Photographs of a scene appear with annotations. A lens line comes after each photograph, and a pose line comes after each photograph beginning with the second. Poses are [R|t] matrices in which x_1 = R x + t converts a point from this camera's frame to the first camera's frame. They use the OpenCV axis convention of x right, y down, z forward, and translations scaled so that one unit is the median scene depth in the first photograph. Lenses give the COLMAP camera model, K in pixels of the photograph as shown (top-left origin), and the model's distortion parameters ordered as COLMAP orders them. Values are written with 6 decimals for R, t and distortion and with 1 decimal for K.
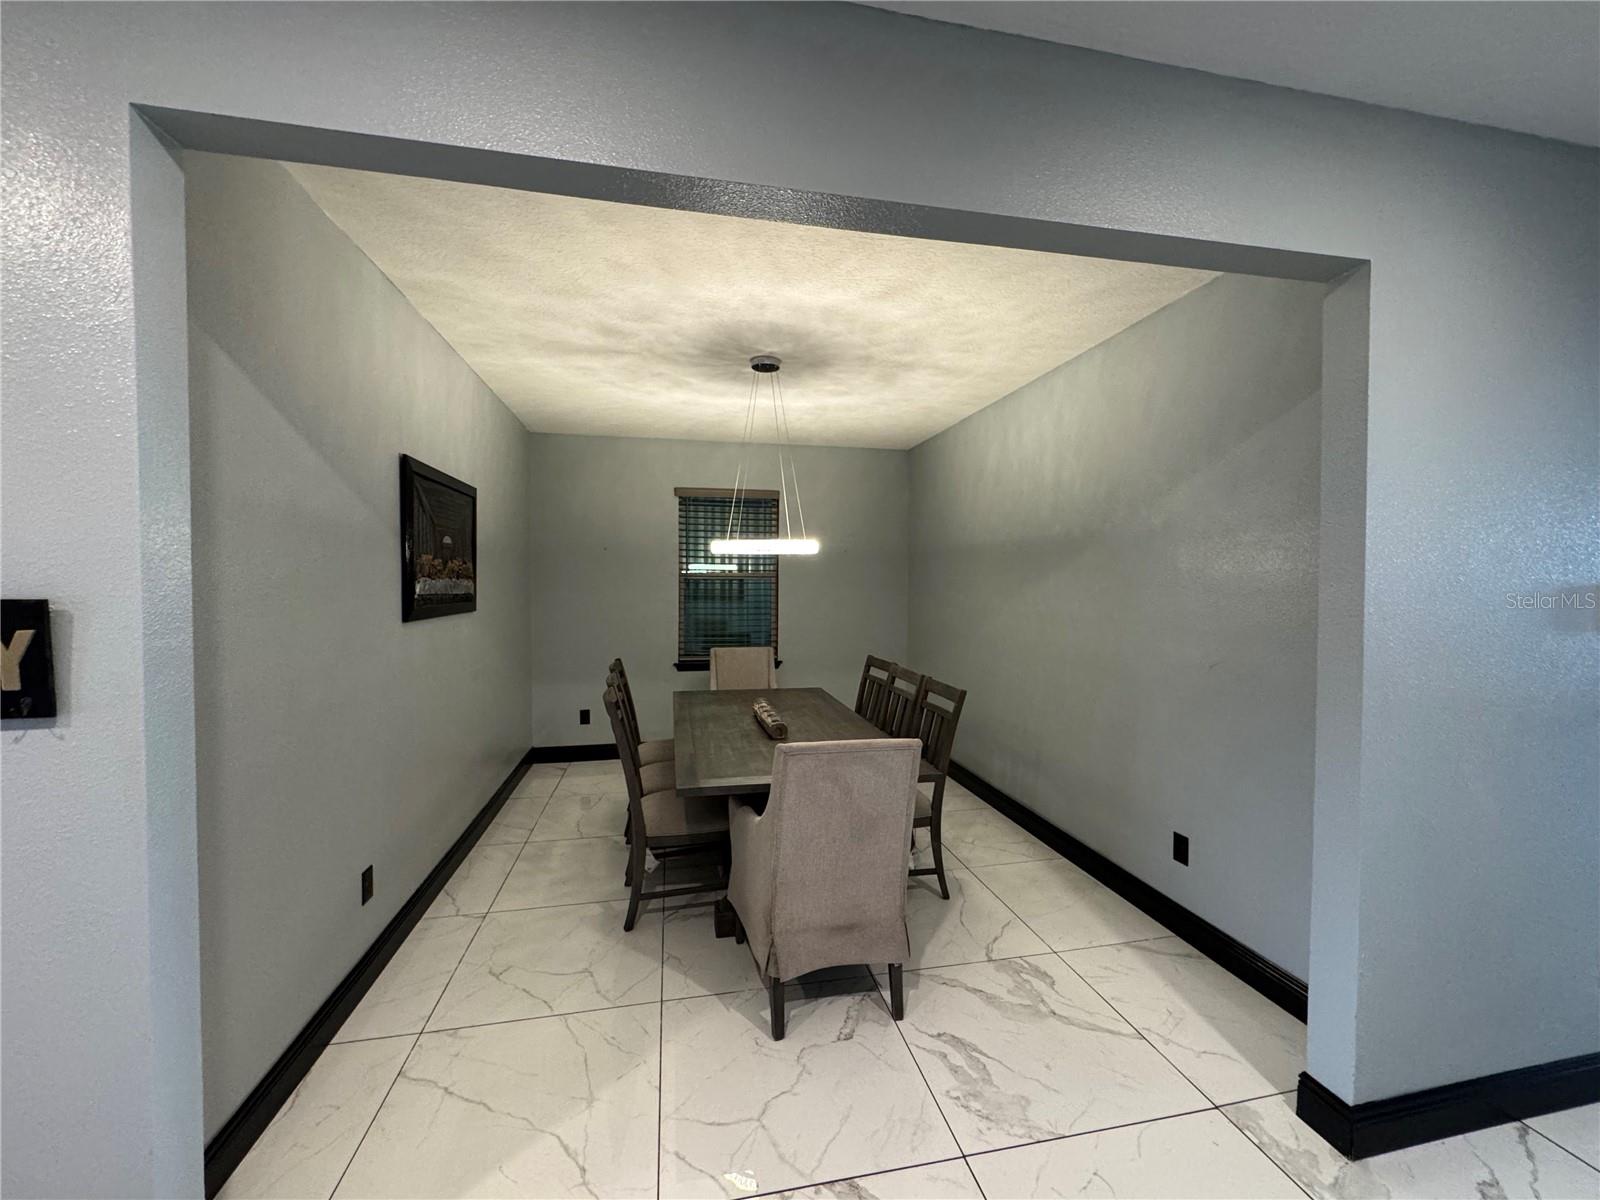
lens RADIAL K [[637.6, 0, 802.9], [0, 637.6, 600.5], [0, 0, 1]] dist [-0.002498, -0.000158]
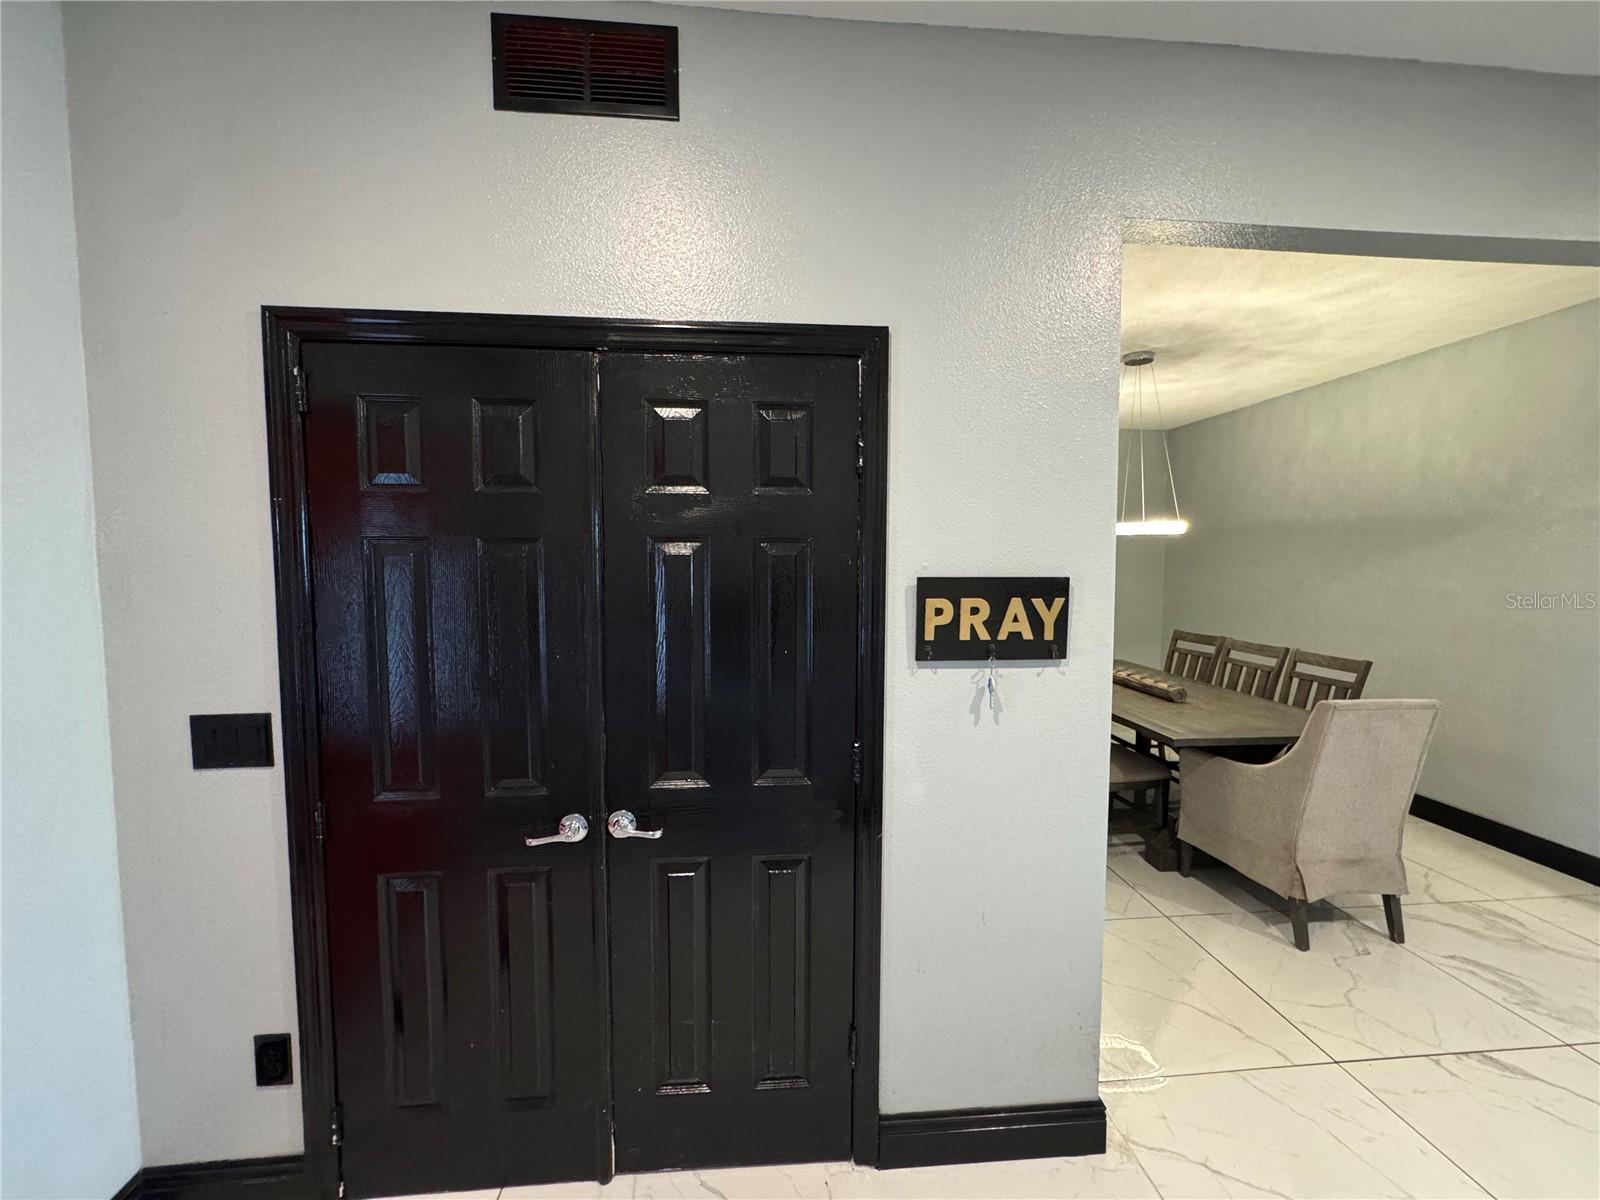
lens RADIAL K [[637.6, 0, 796.3], [0, 637.6, 600.7], [0, 0, 1]] dist [-0.002498, -0.000158]
pose [[0.993088, 0.006735, -0.117179, -0.582987], [-0.002302, 0.999278, 0.037926, -0.000051], [0.117350, -0.037394, 0.992386, -0.176746]]
